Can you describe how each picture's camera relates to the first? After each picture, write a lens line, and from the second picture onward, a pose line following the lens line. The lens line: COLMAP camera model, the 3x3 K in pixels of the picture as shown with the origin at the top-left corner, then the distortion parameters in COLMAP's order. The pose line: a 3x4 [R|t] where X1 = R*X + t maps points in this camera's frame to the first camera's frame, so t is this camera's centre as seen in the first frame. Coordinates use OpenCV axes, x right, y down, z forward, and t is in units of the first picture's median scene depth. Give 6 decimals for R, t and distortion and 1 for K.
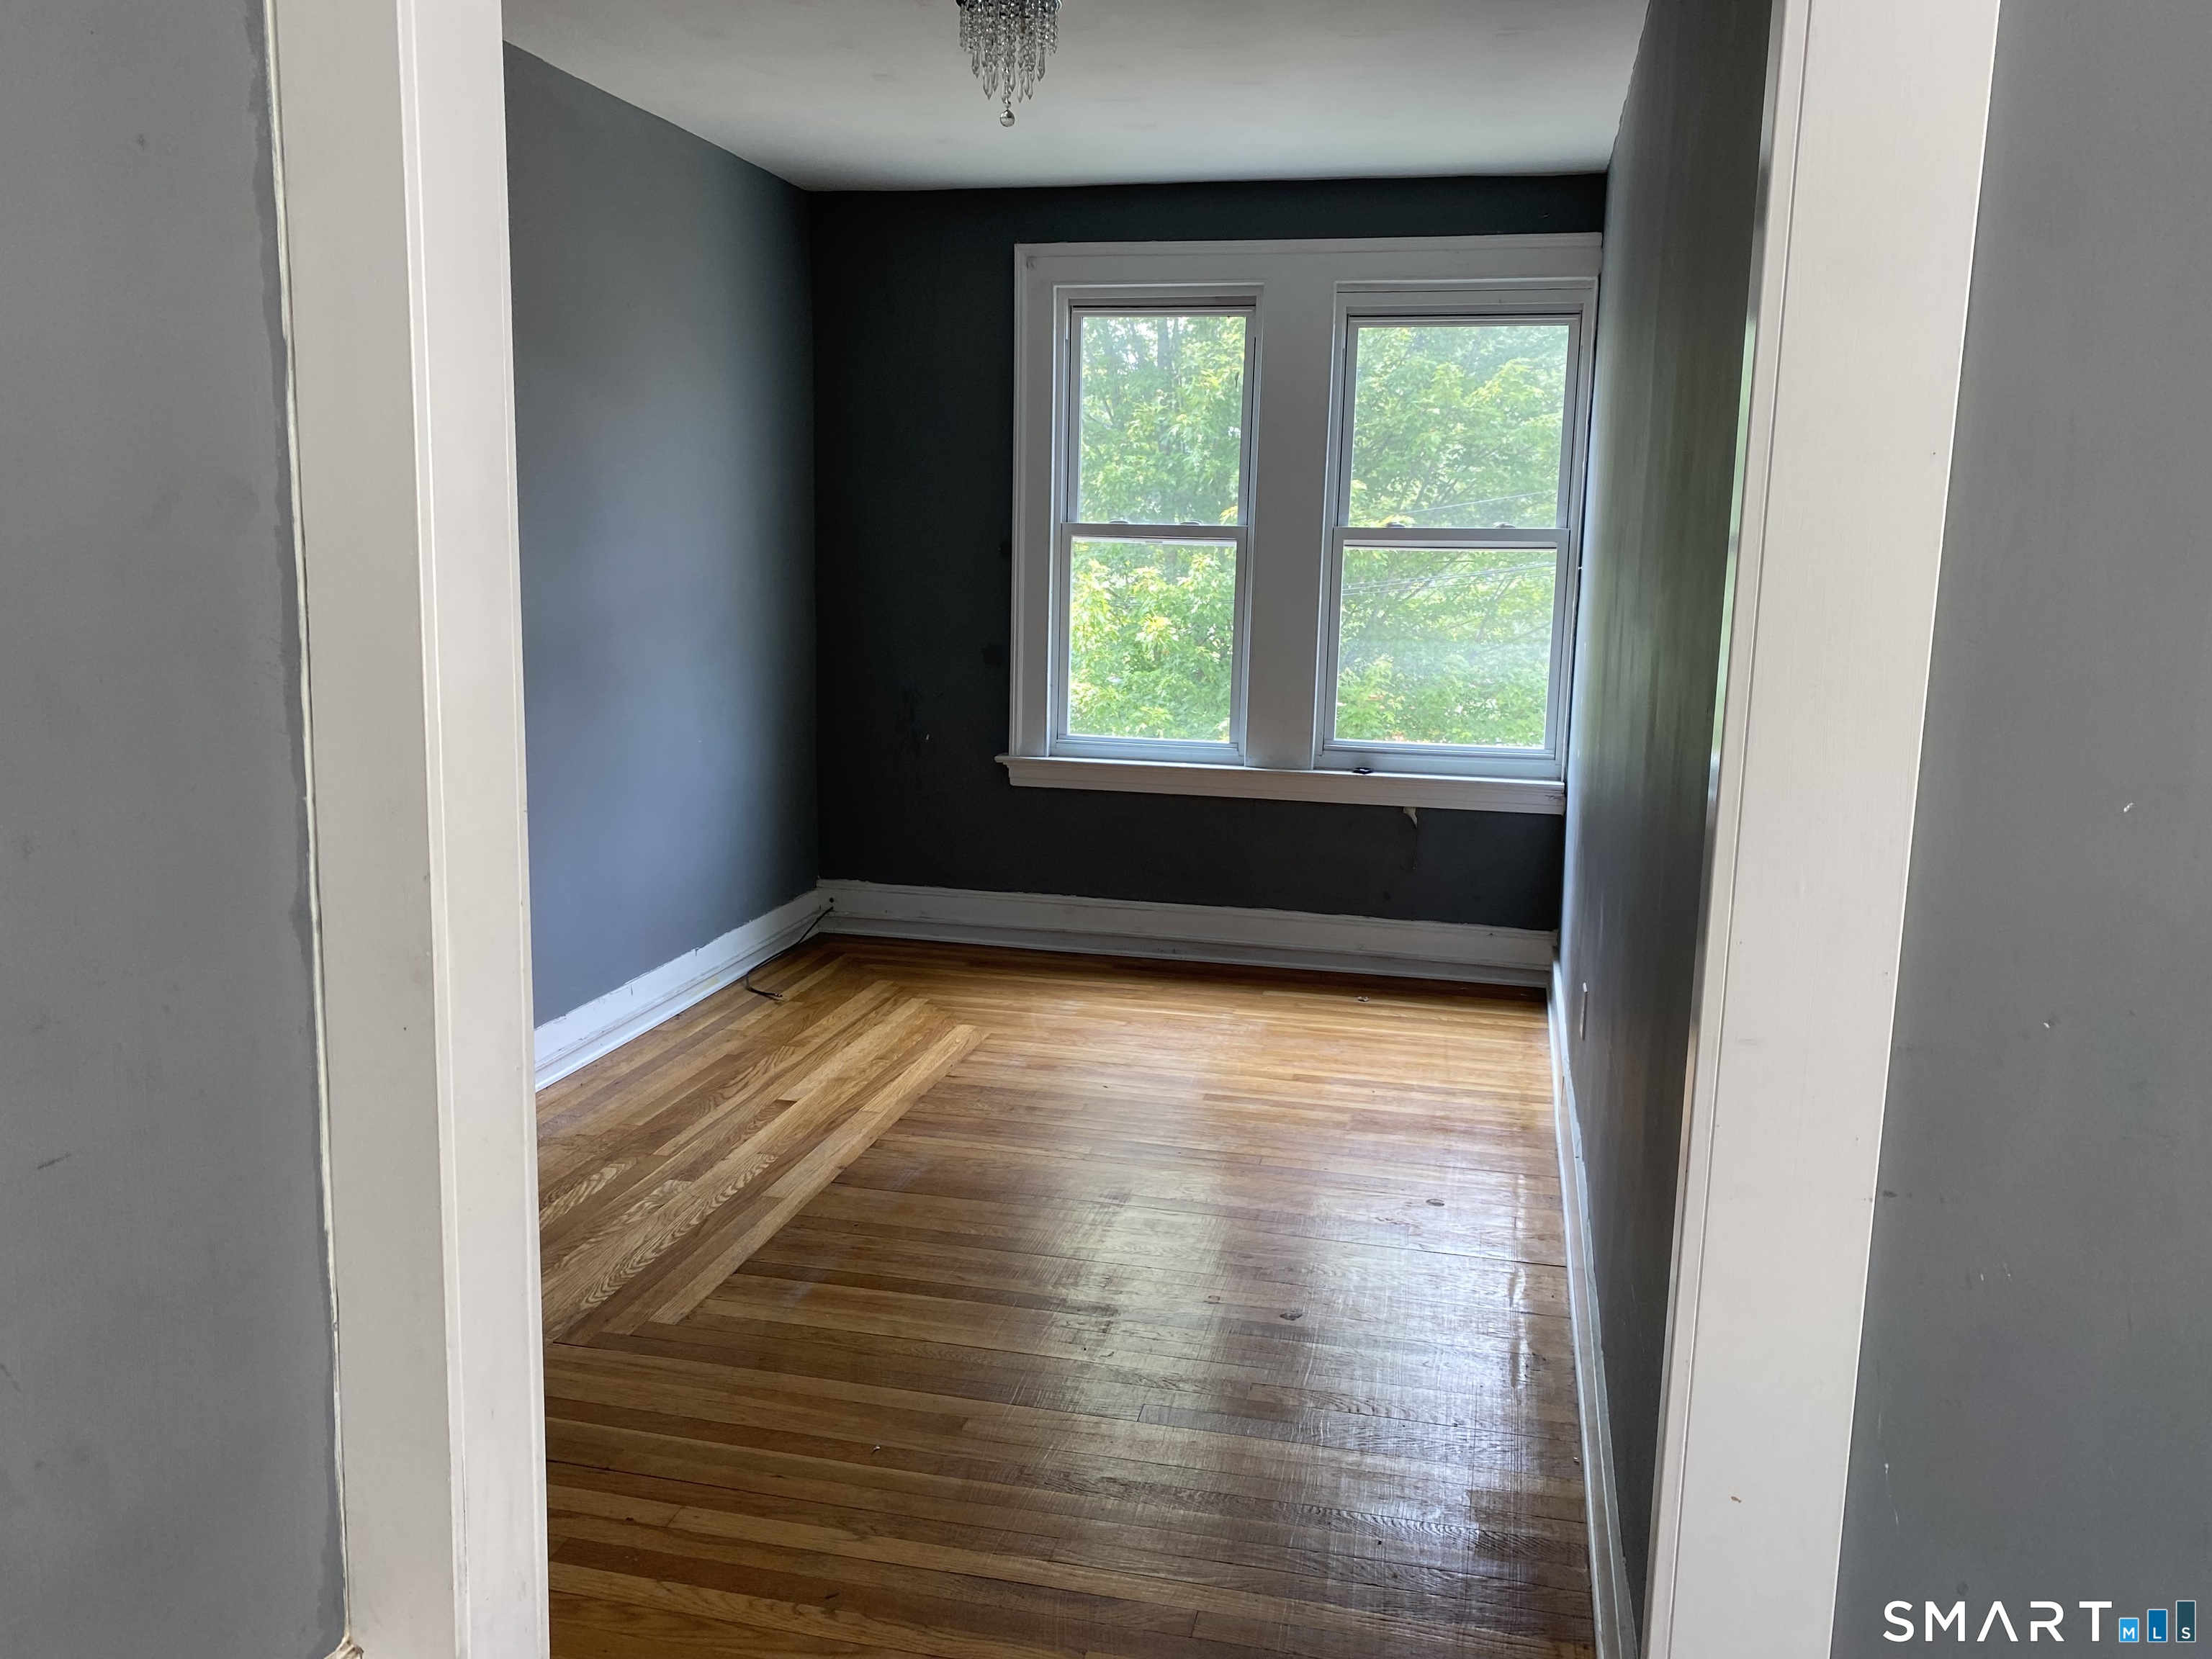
lens RADIAL K [[1689.7, 0, 1110.0], [0, 1689.7, 831.0], [0, 0, 1]] dist [0.019920, -0.016357]
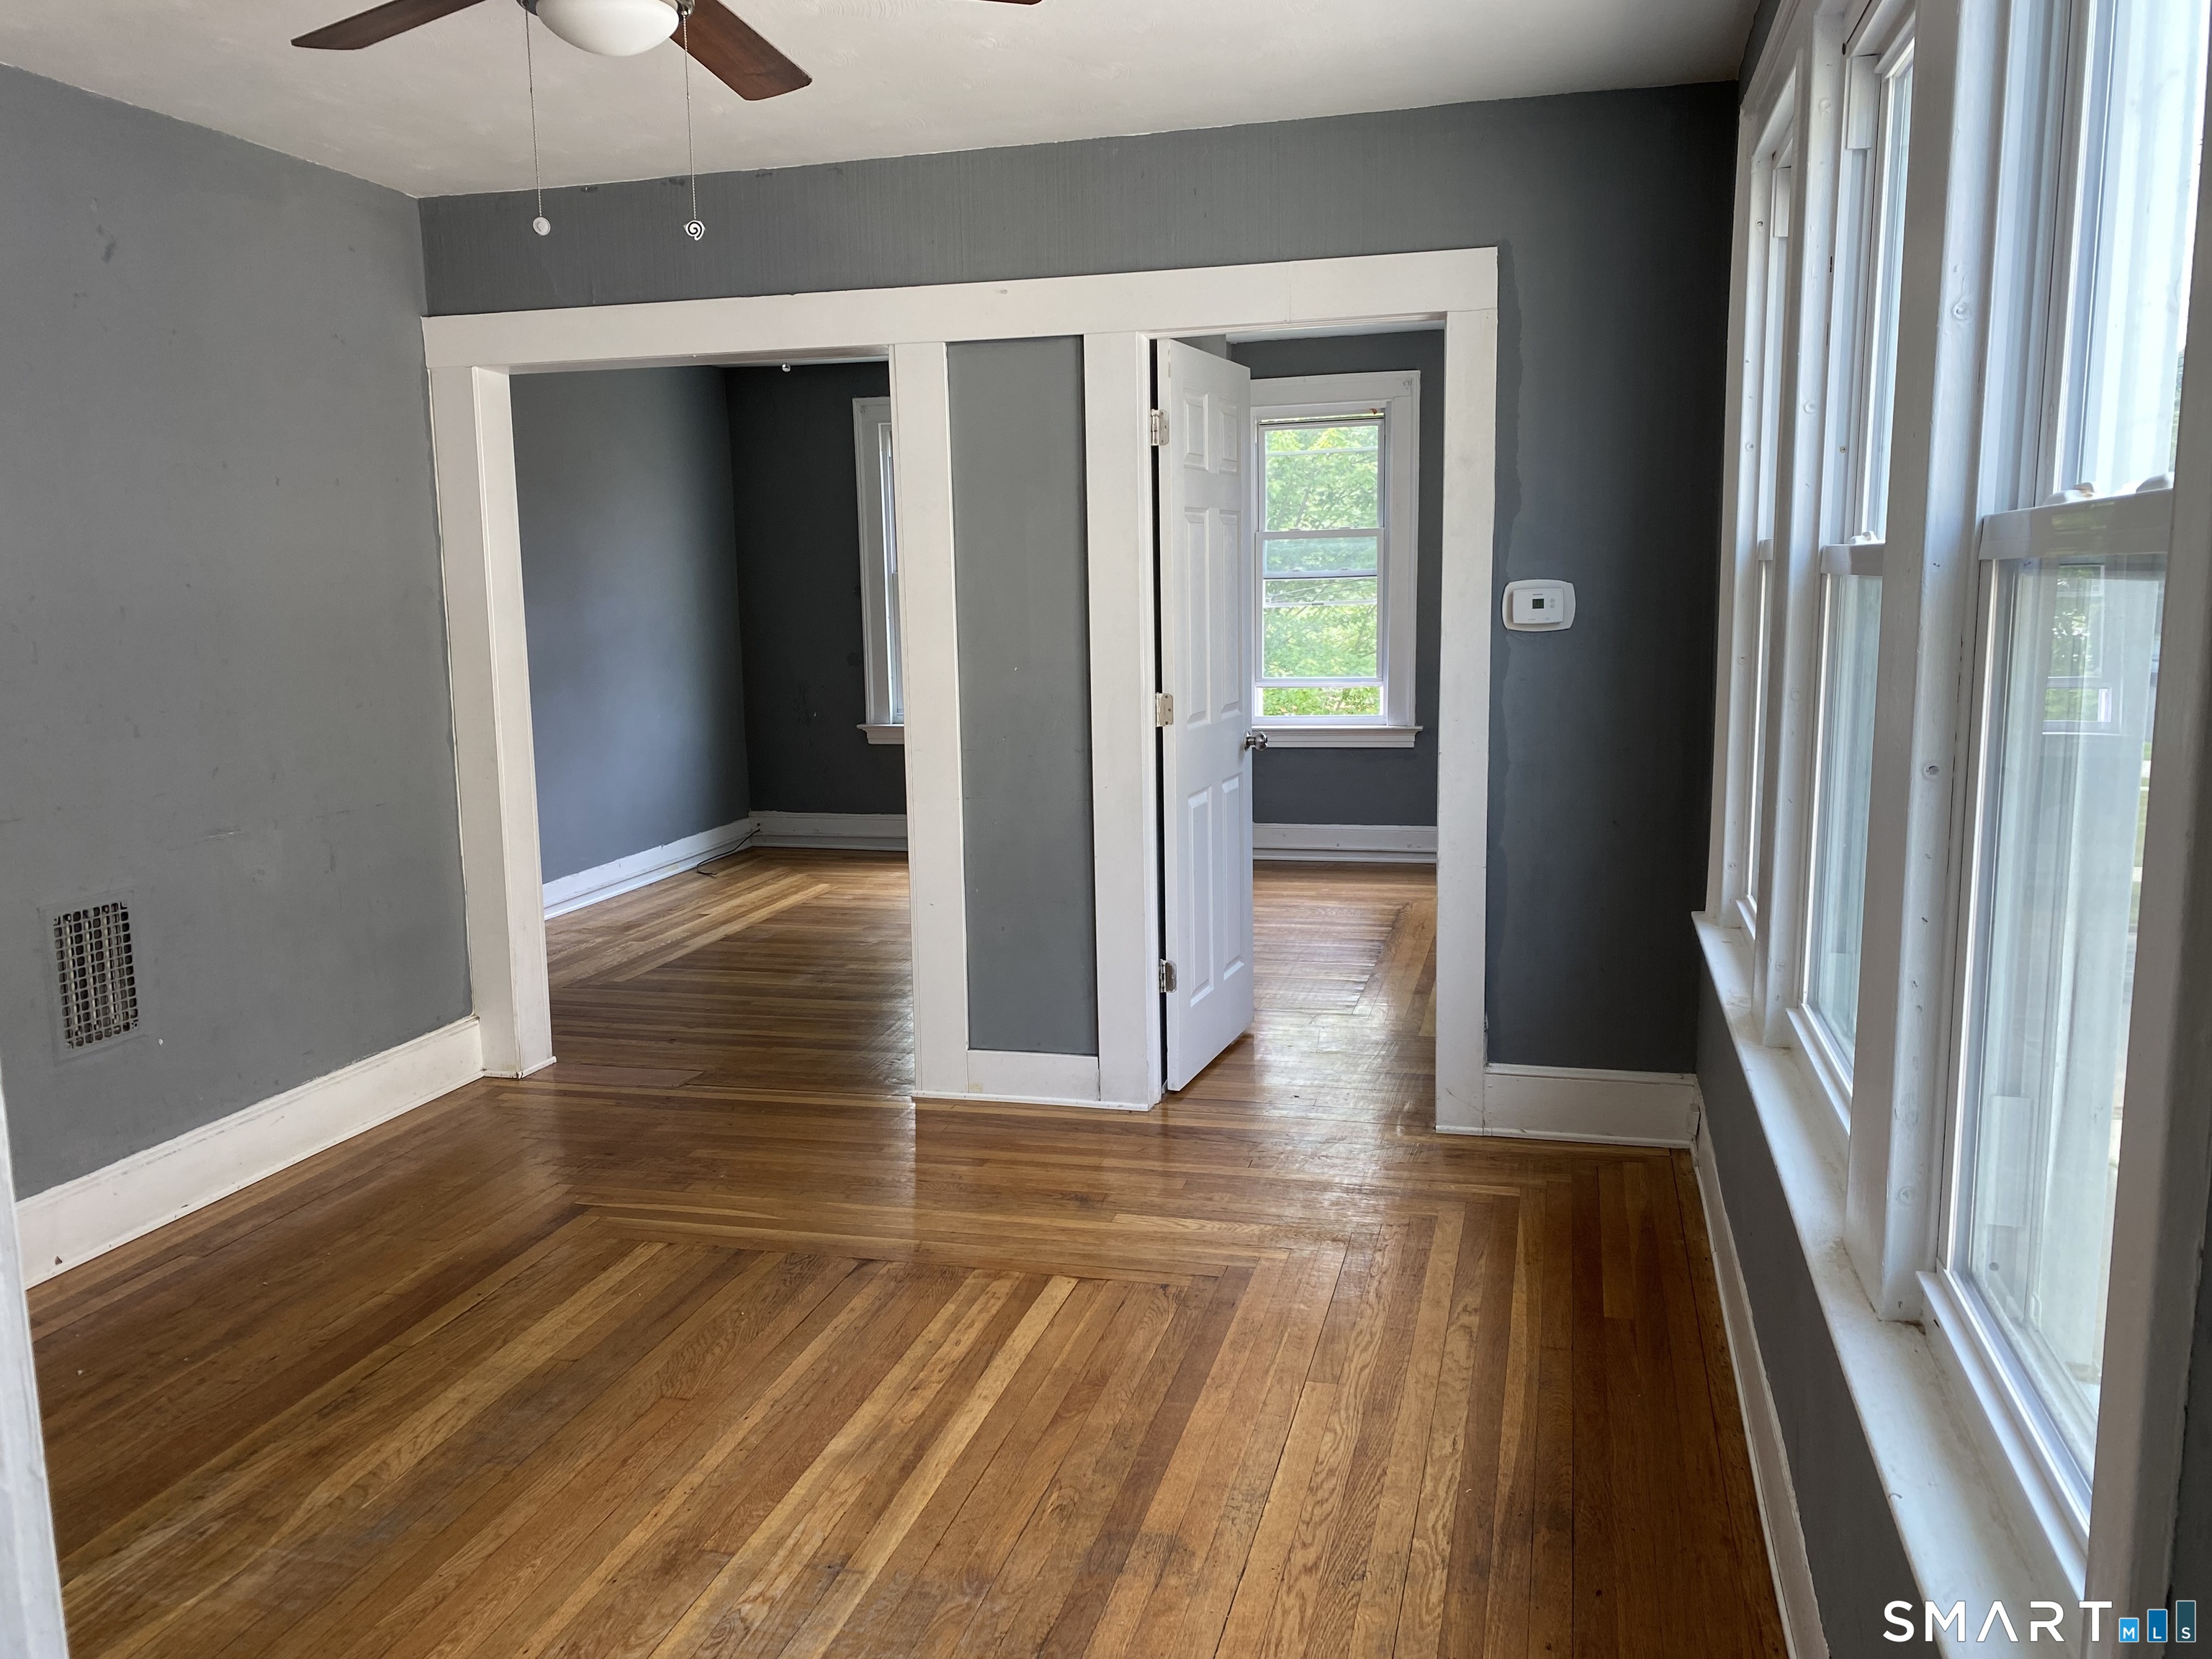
lens RADIAL K [[1689.7, 0, 1098.0], [0, 1689.7, 830.4], [0, 0, 1]] dist [0.019920, -0.016357]
pose [[0.998220, -0.039243, -0.044908, 0.268828], [0.038304, 0.999033, -0.021582, 0.115886], [0.045712, 0.019824, 0.998758, -0.658169]]
